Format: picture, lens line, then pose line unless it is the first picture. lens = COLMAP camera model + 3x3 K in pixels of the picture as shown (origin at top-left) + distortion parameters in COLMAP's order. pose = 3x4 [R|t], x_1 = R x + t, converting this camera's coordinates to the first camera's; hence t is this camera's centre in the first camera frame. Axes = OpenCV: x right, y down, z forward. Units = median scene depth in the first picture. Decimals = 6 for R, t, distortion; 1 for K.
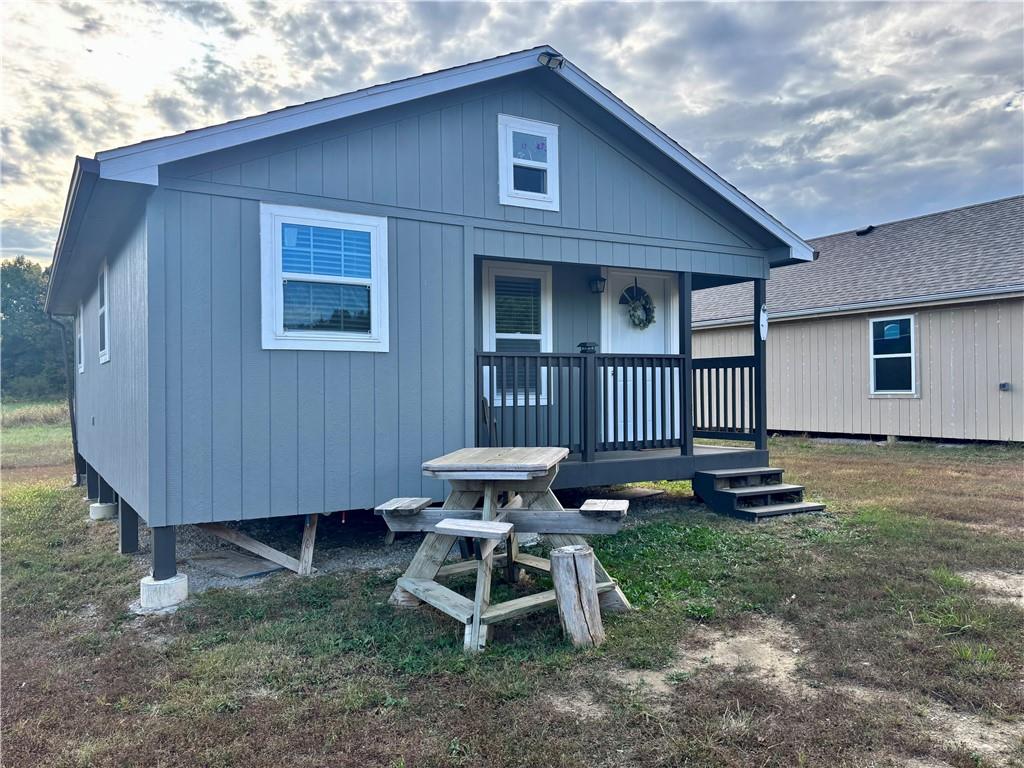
lens RADIAL K [[777.6, 0, 510.6], [0, 777.6, 376.8], [0, 0, 1]] dist [0.015925, 0.008689]
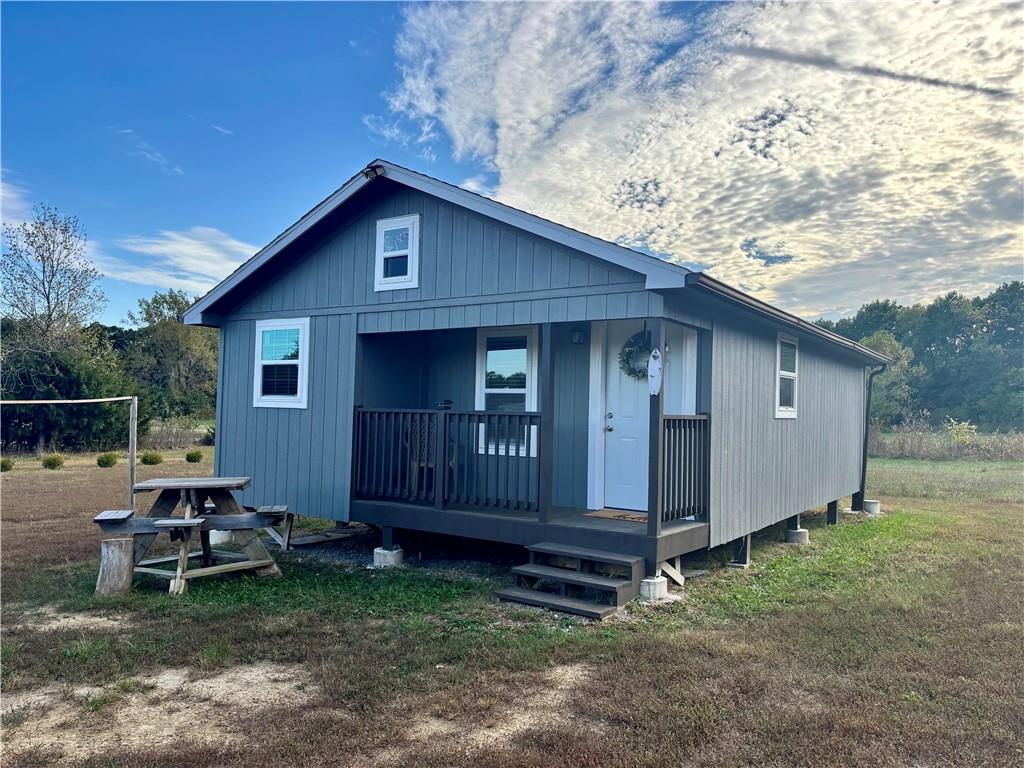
lens RADIAL K [[777.6, 0, 560.1], [0, 777.6, 394.9], [0, 0, 1]] dist [0.015925, 0.008689]
pose [[0.434114, -0.001644, -0.900856, 1.246219], [-0.017596, 0.999792, -0.010304, -0.045788], [0.900686, 0.020325, 0.433995, 0.716546]]
